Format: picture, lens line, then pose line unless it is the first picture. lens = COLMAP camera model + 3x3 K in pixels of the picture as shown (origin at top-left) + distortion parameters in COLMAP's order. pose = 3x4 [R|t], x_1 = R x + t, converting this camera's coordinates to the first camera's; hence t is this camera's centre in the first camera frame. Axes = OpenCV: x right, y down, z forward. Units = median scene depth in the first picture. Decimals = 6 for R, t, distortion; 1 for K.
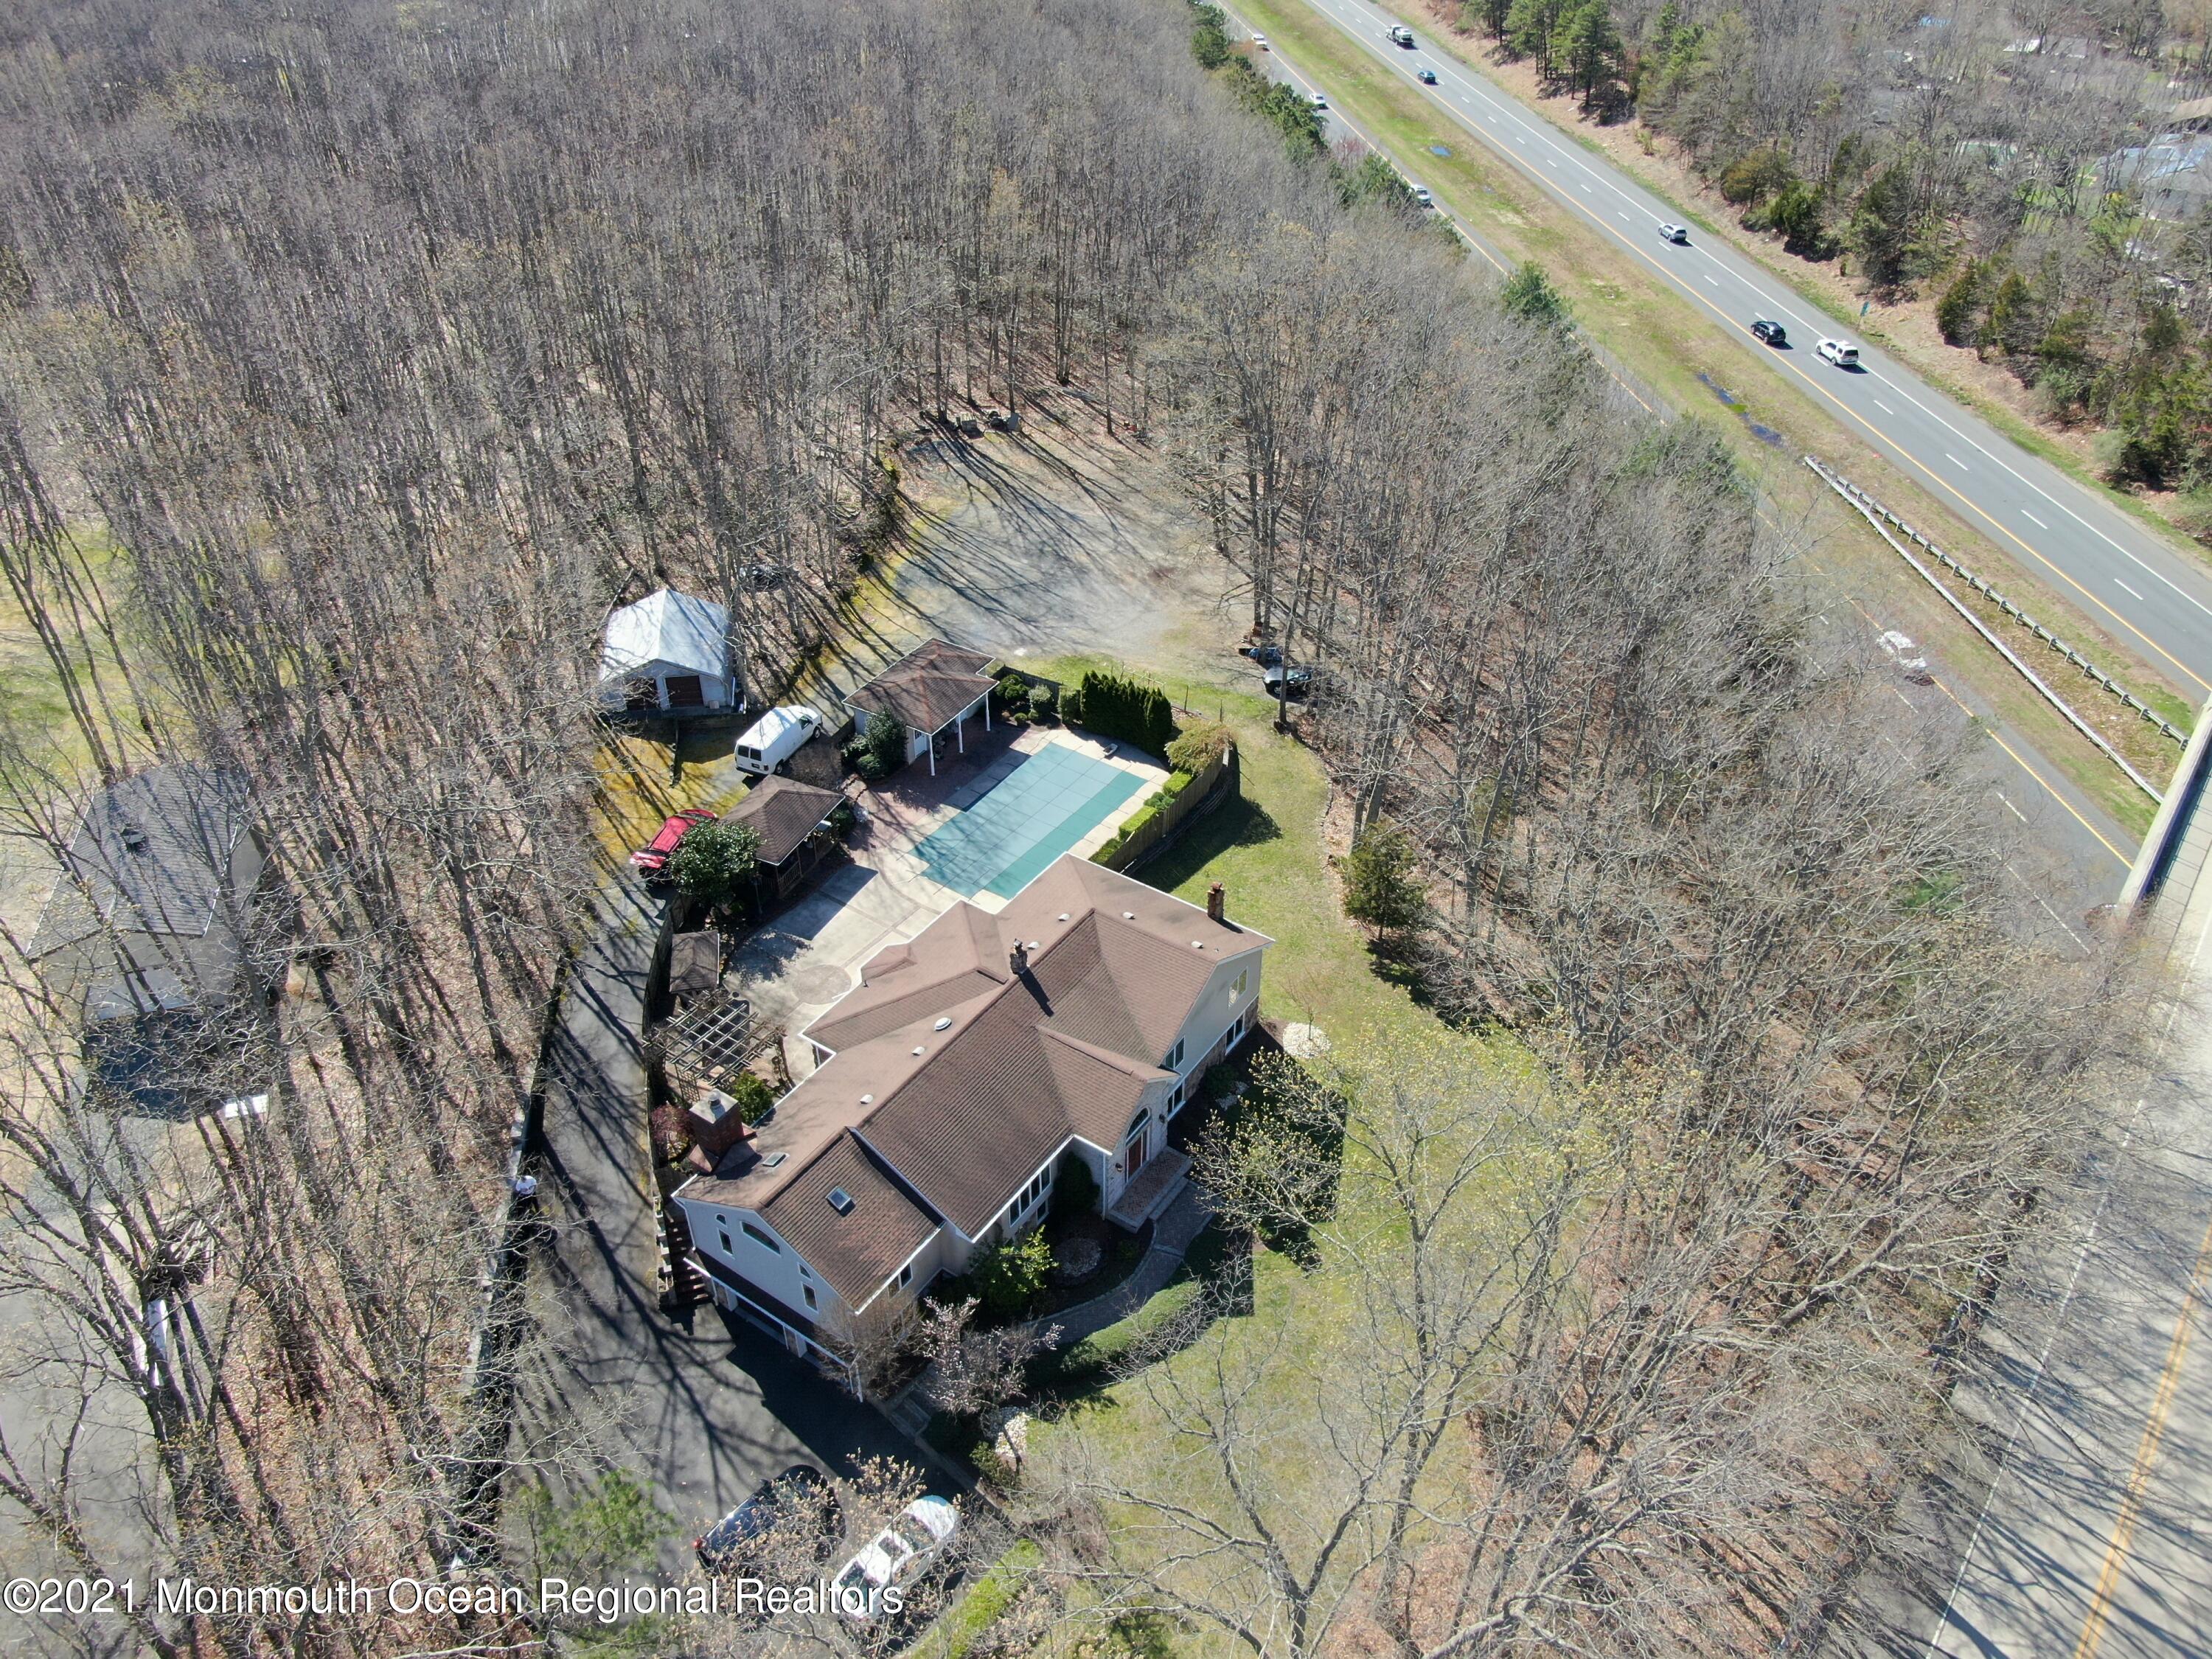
lens RADIAL K [[1575.8, 0, 1112.1], [0, 1575.8, 827.3], [0, 0, 1]] dist [-0.023696, 0.010139]
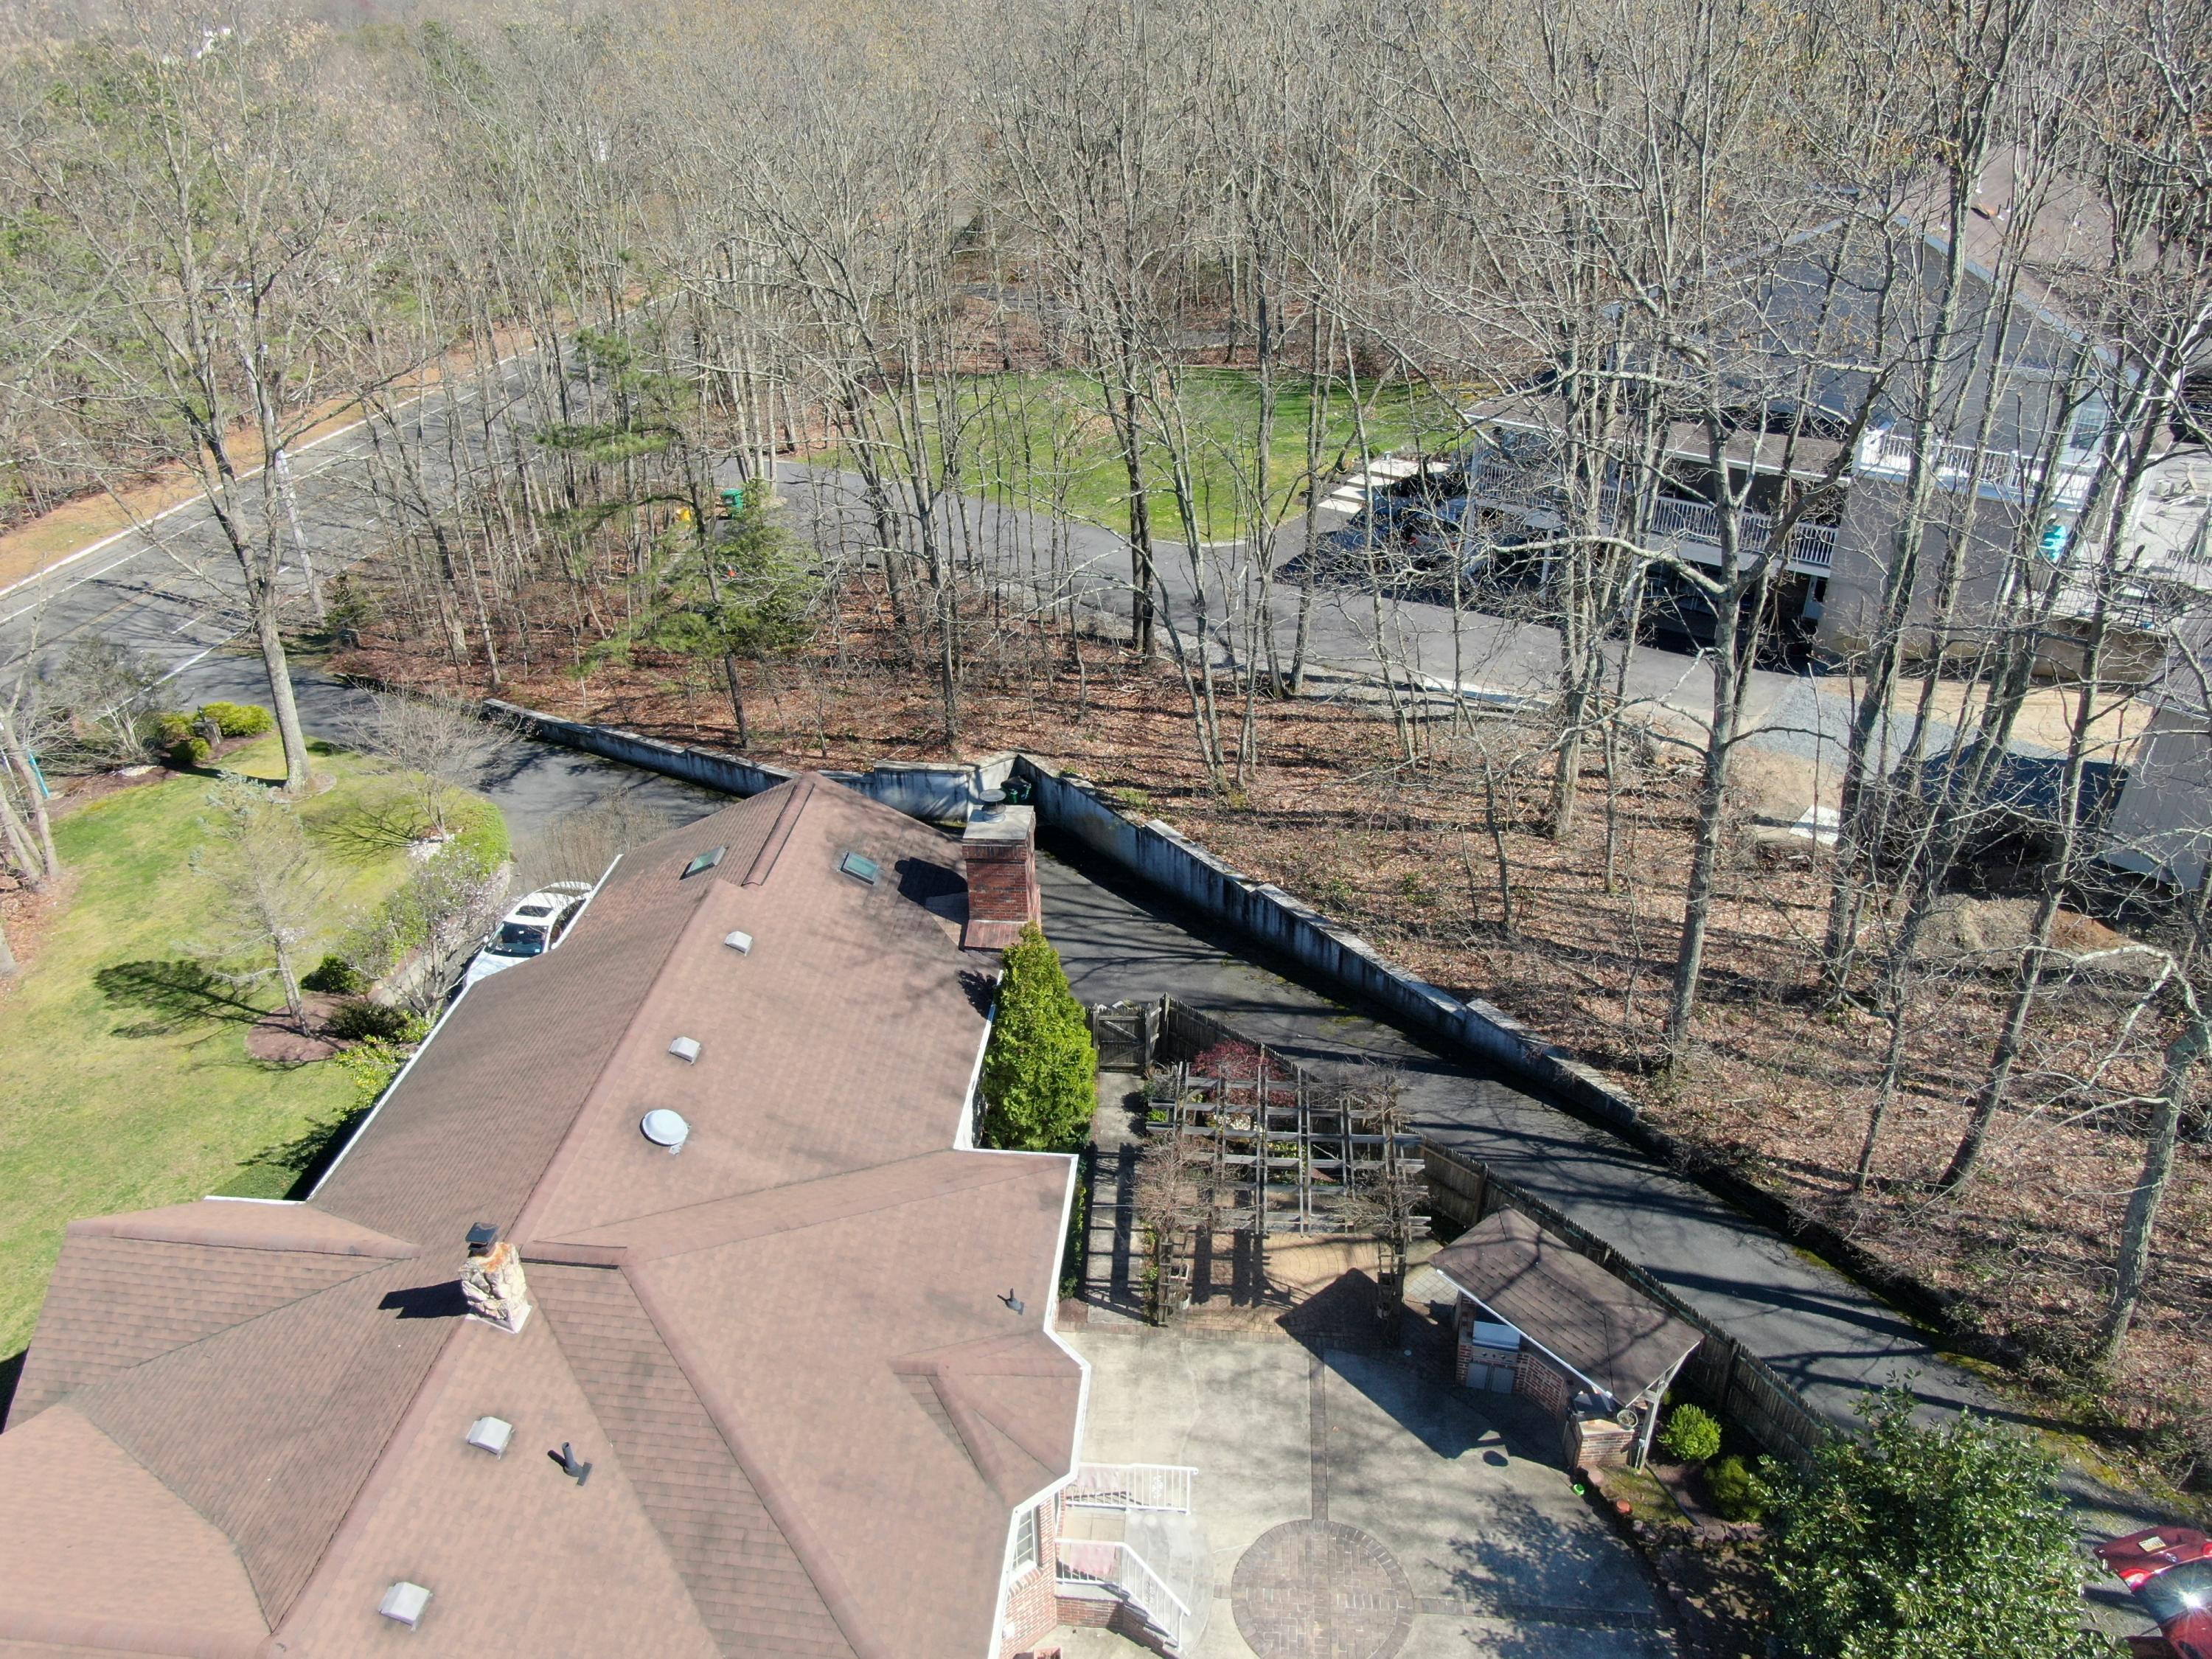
lens RADIAL K [[1575.8, 0, 1112.1], [0, 1575.8, 827.3], [0, 0, 1]] dist [-0.023696, 0.010139]
pose [[-0.874902, 0.251719, -0.413745, -0.051067], [-0.280383, 0.433313, 0.856519, -0.217427], [0.394883, 0.865377, -0.308528, 0.893130]]
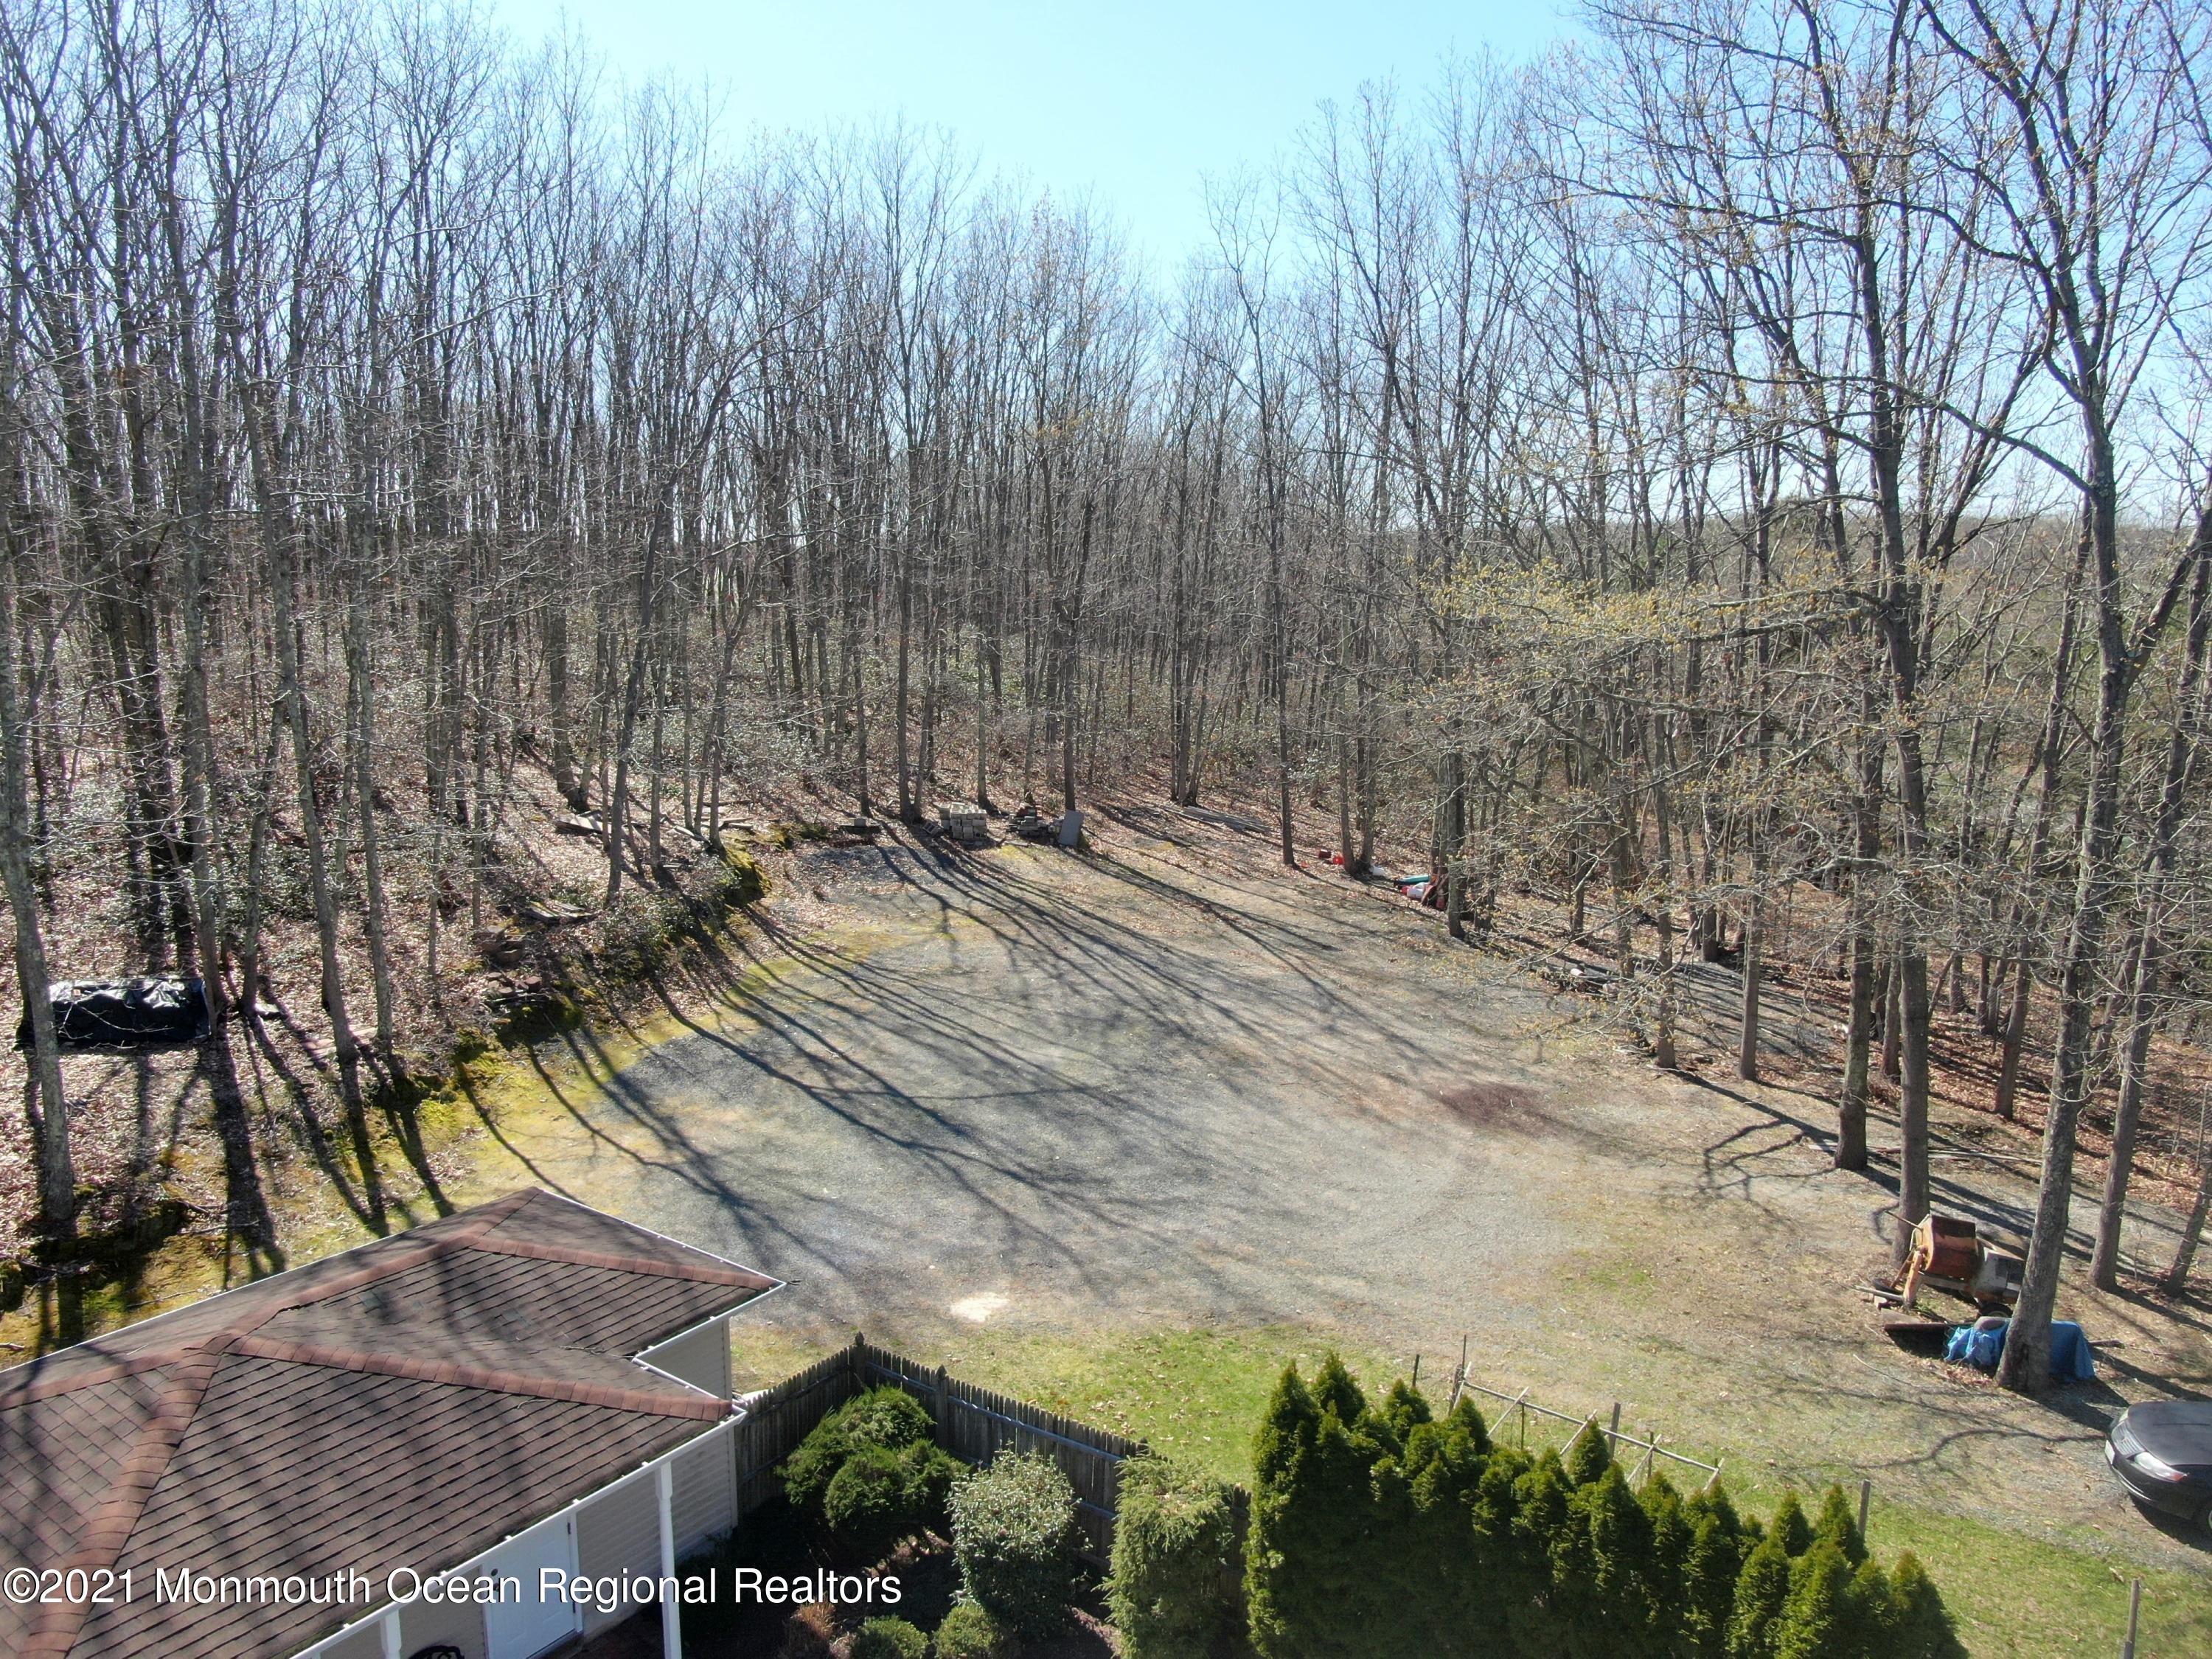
lens RADIAL K [[1575.8, 0, 1112.1], [0, 1575.8, 827.3], [0, 0, 1]] dist [-0.023696, 0.010139]
pose [[0.996825, 0.016035, -0.077997, -0.026314], [-0.050429, 0.885172, -0.462523, -0.083296], [0.061624, 0.464988, 0.883170, 0.952528]]
